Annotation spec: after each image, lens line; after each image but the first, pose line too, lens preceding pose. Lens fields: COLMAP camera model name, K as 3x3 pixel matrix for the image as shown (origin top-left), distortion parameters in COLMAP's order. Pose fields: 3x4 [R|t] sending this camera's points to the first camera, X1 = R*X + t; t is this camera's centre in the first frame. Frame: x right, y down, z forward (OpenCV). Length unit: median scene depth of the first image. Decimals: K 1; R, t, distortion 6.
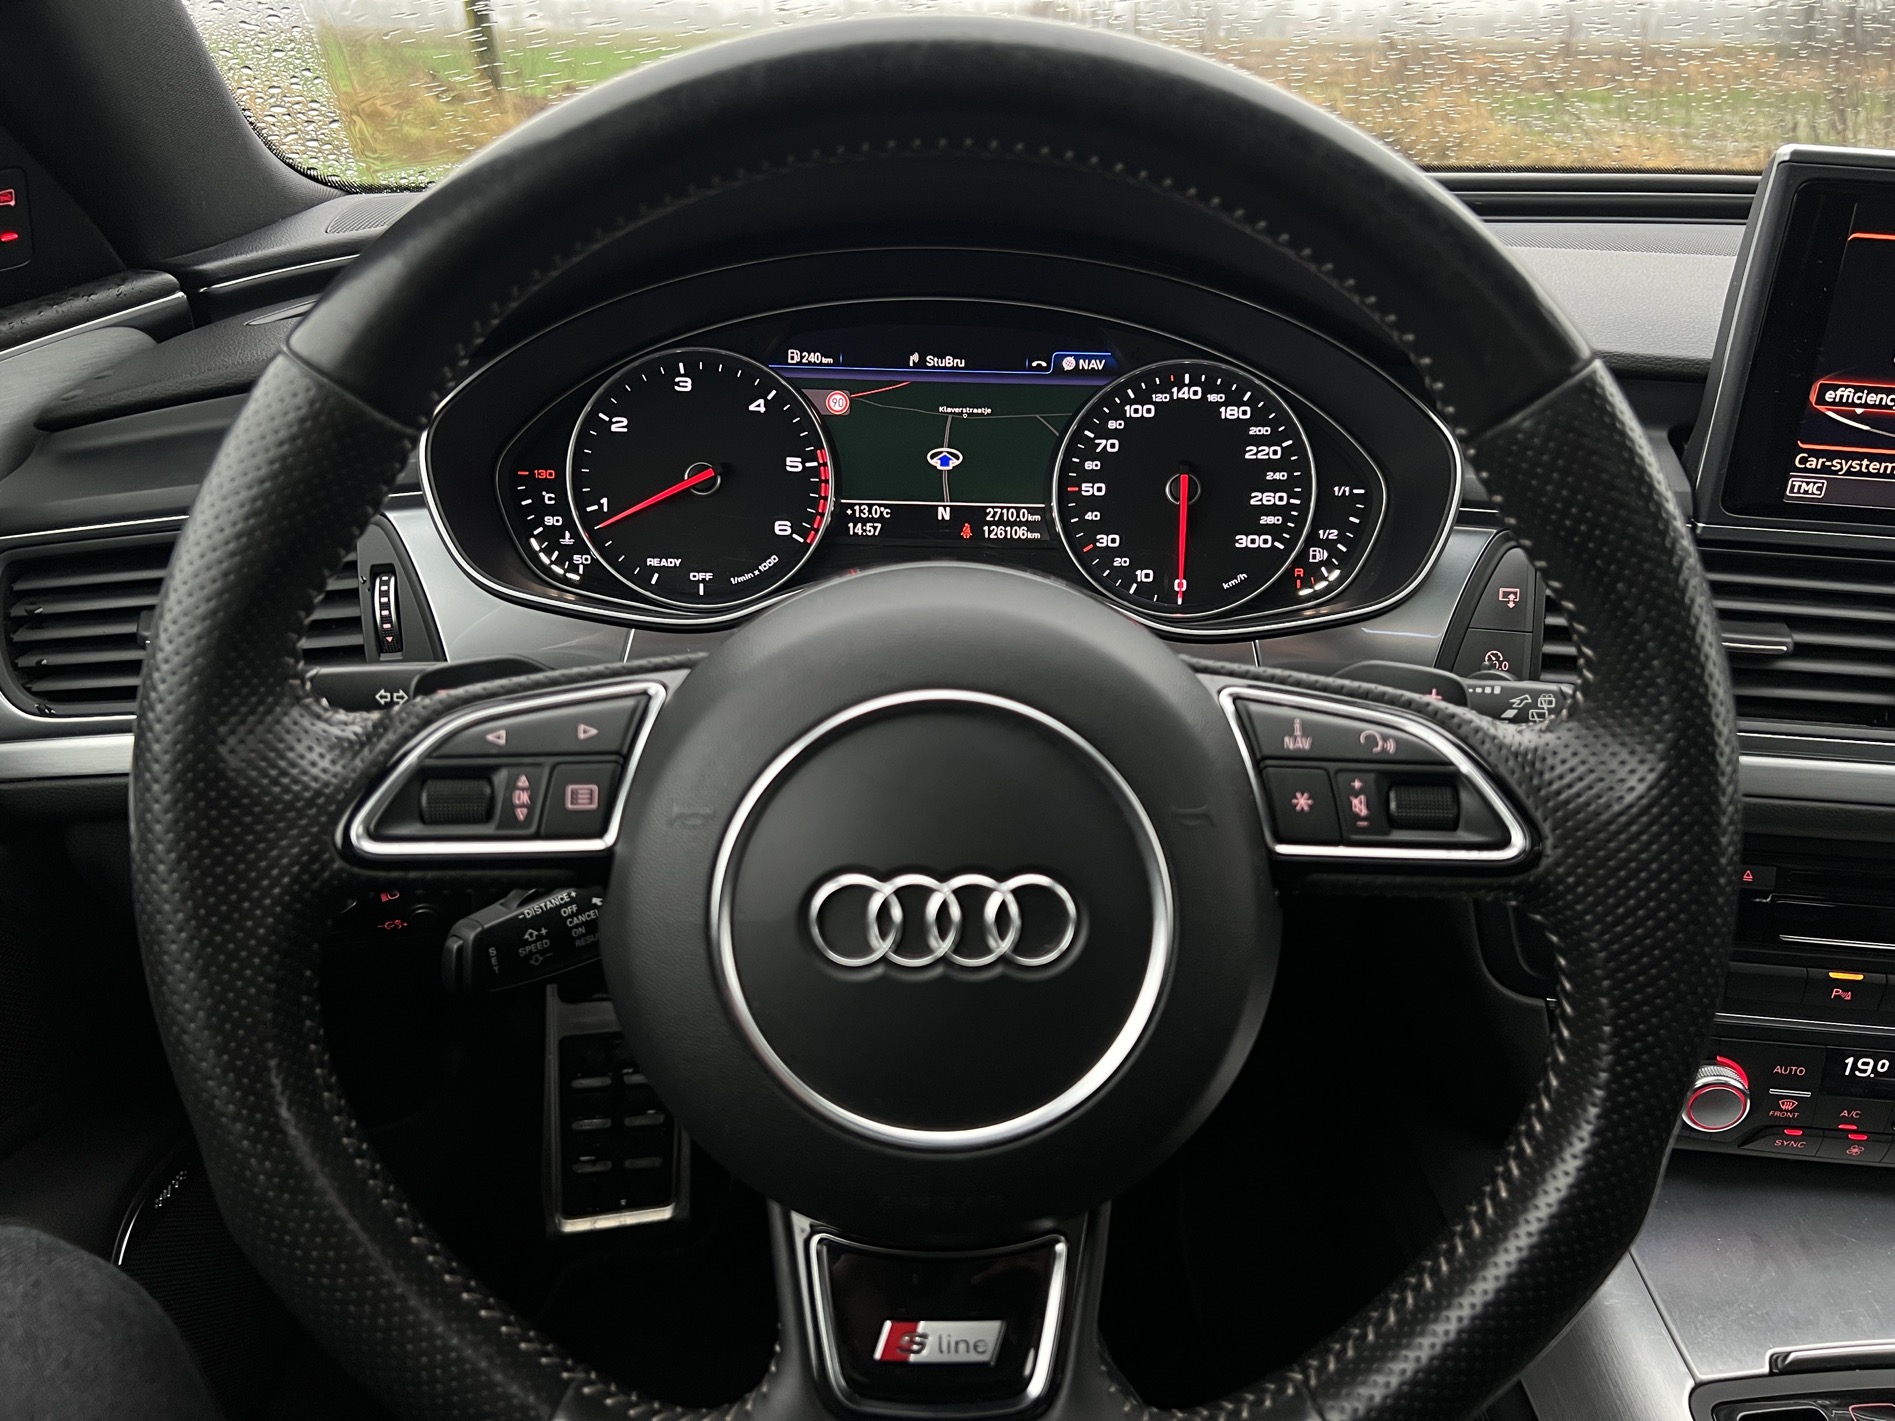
lens RADIAL K [[1452.0, 0, 966.9], [0, 1452.0, 715.6], [0, 0, 1]] dist [0.104636, -0.154922]
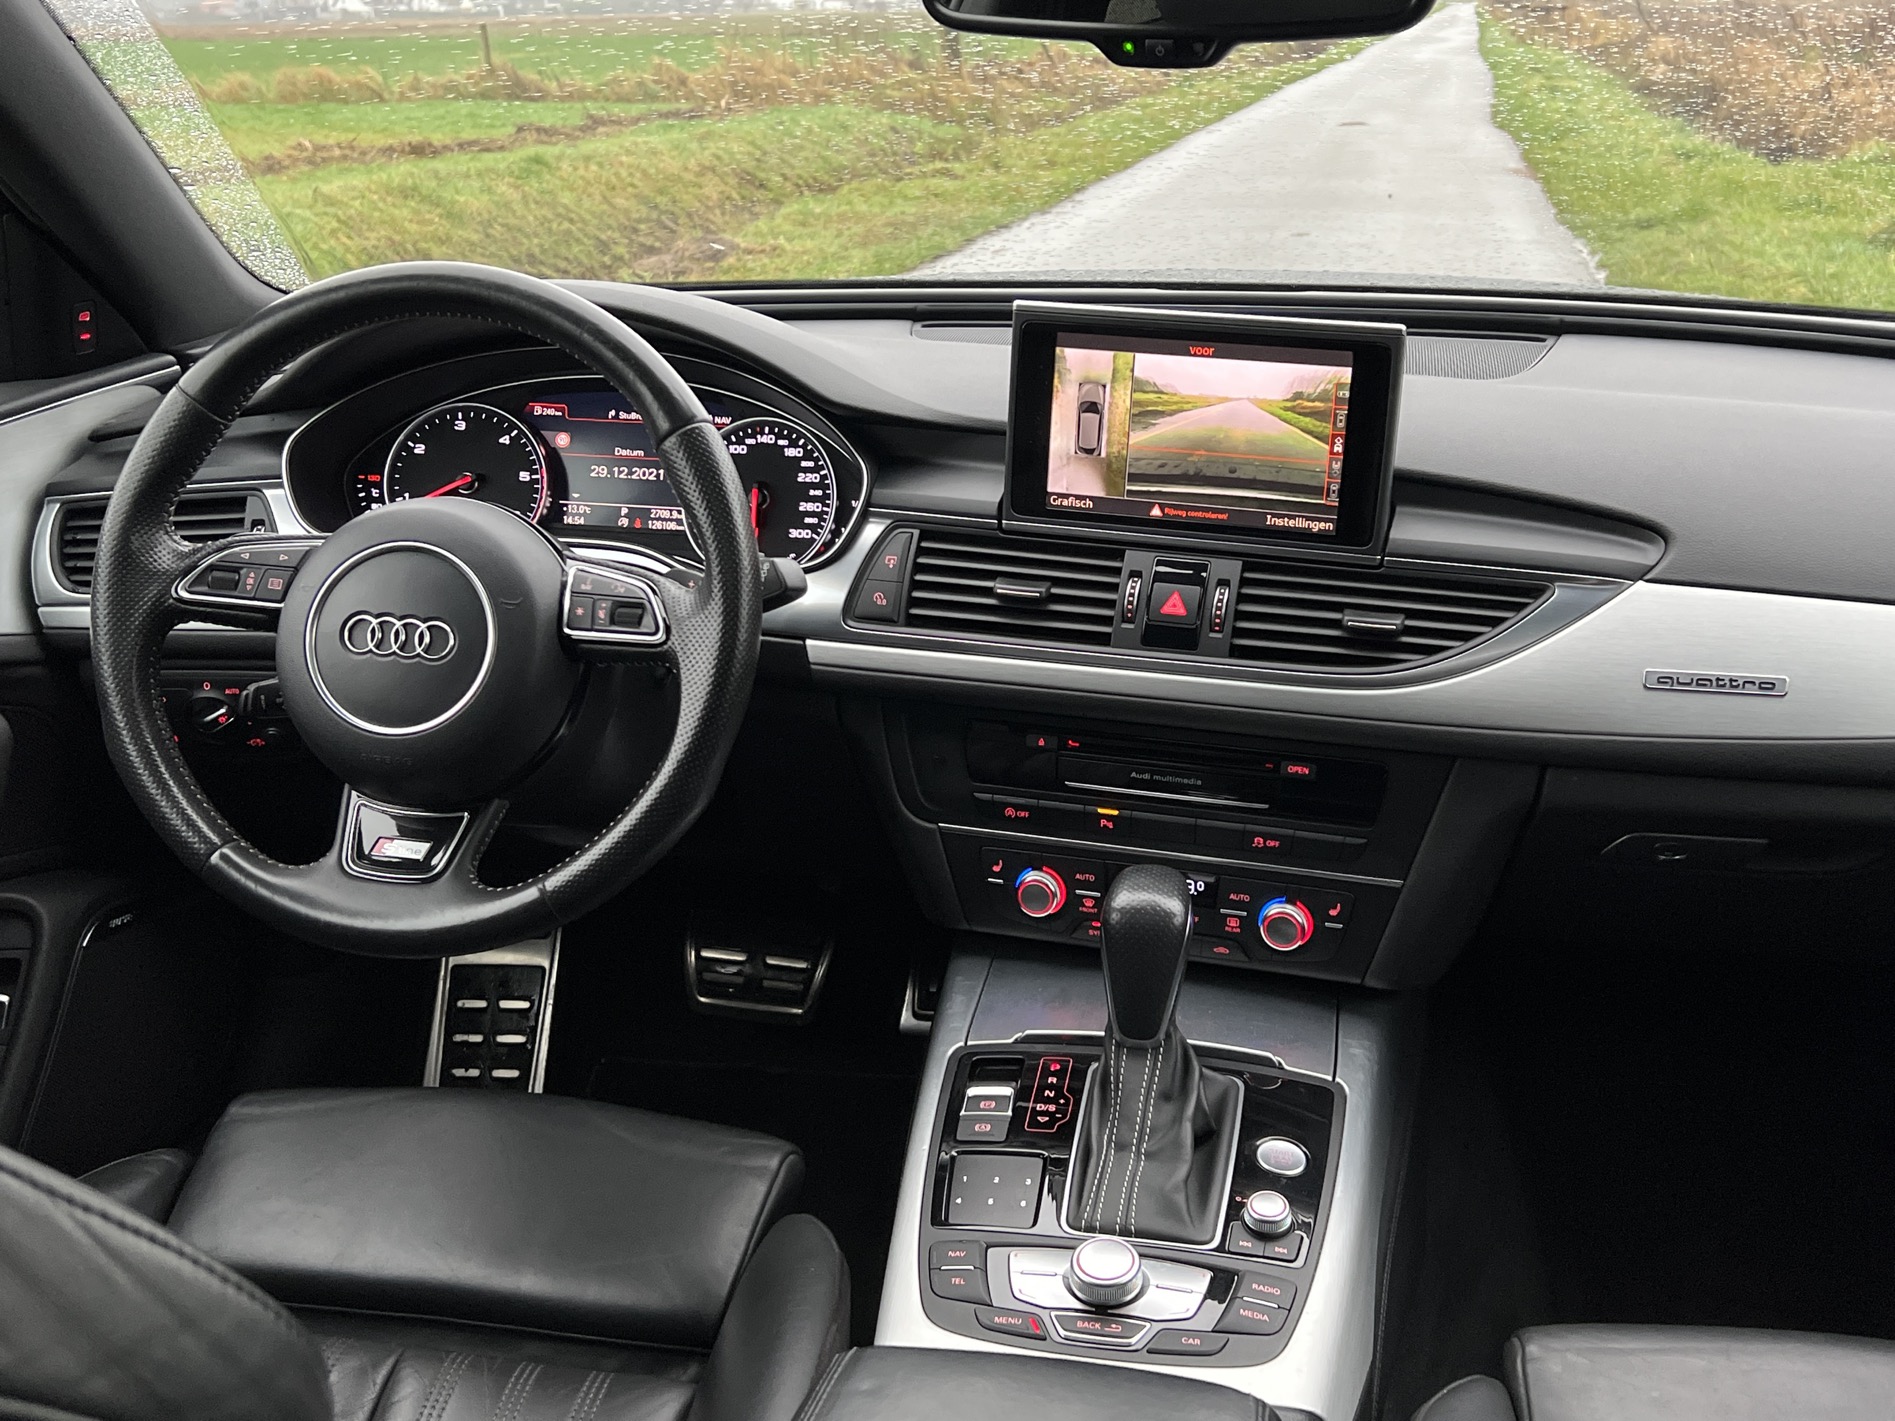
lens RADIAL K [[2106.8, 0, 969.4], [0, 2106.8, 702.8], [0, 0, 1]] dist [0.197466, -0.570773]
pose [[0.980949, 0.044279, -0.189153, 0.808997], [-0.066127, 0.991640, -0.110802, 0.297486], [0.182666, 0.121199, 0.975676, -1.142105]]
